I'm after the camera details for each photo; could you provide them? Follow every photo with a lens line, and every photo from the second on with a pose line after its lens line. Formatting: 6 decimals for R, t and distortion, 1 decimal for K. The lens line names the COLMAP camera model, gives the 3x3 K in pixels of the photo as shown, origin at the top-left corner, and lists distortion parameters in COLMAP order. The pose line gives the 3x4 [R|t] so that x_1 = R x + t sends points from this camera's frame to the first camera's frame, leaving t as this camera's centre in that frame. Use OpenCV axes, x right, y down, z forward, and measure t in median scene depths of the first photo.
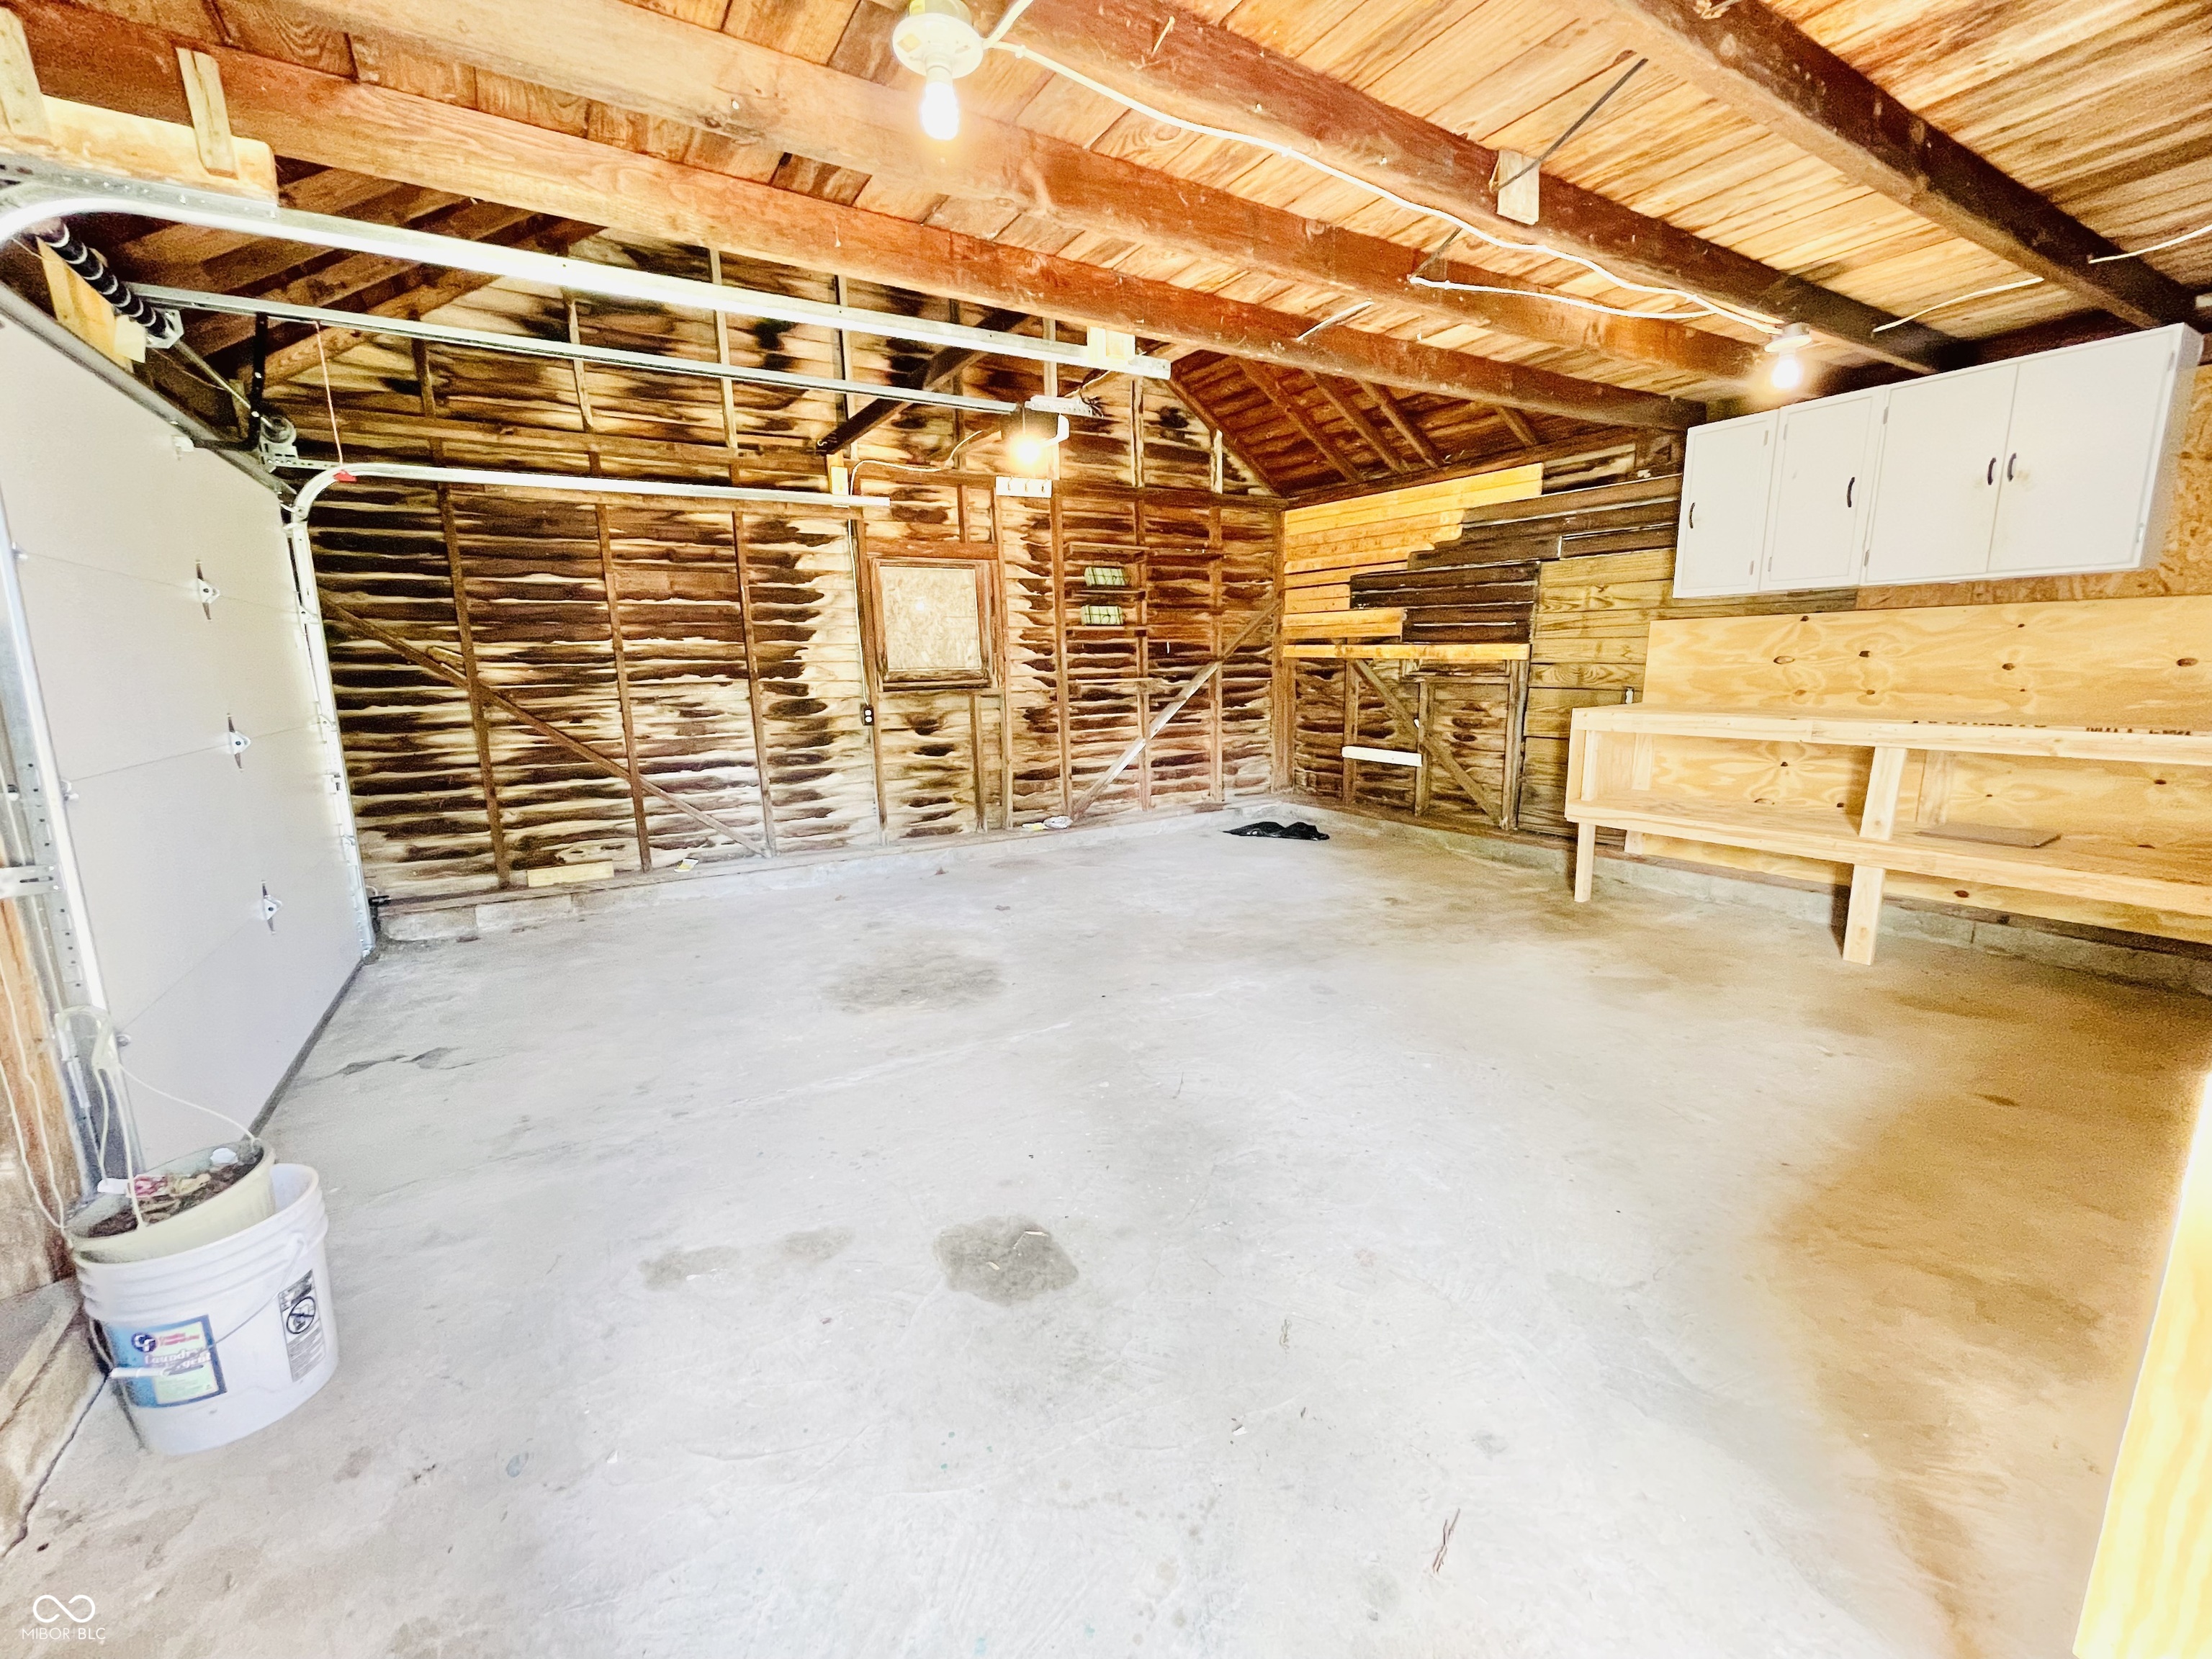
lens RADIAL K [[892.9, 0, 1099.4], [0, 892.9, 828.7], [0, 0, 1]] dist [-0.004336, 0.000838]
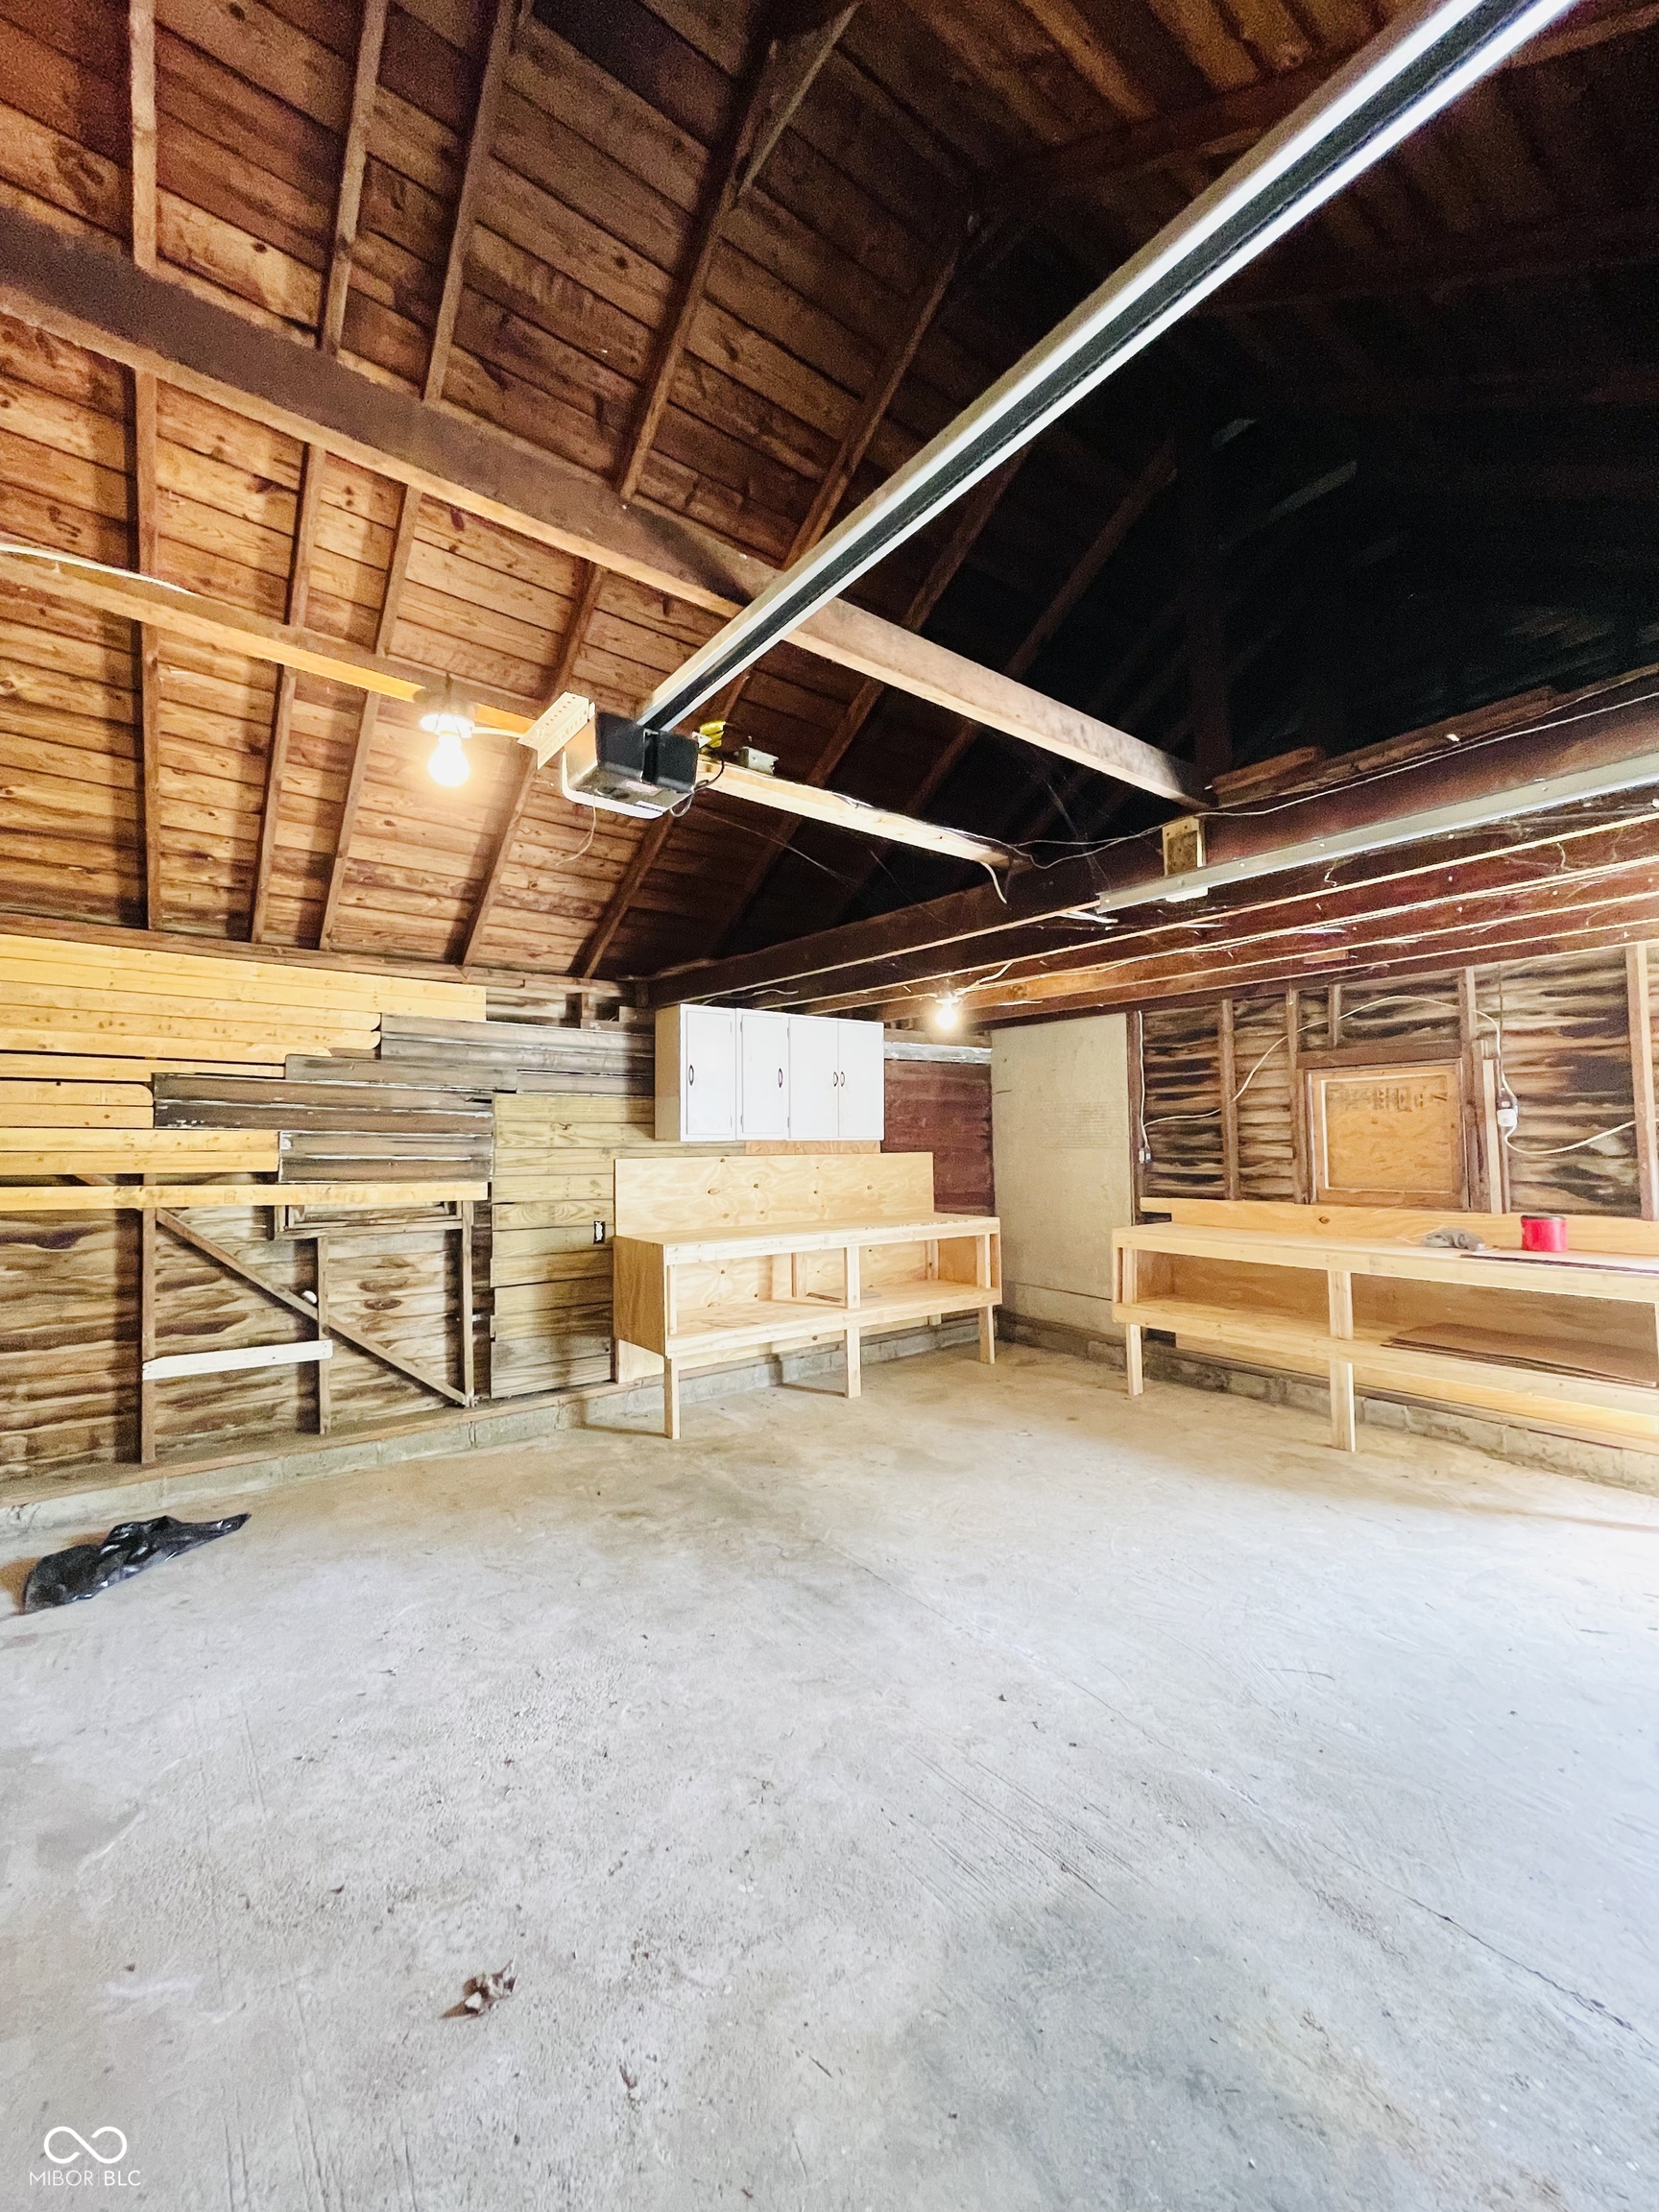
lens RADIAL K [[892.9, 0, 823.4], [0, 892.9, 1102.7], [0, 0, 1]] dist [-0.004336, 0.000838]
pose [[-0.088304, 0.068466, 0.993738, -0.438773], [0.198031, 0.978927, -0.049848, -0.181366], [-0.976210, 0.192389, -0.100001, 0.781540]]
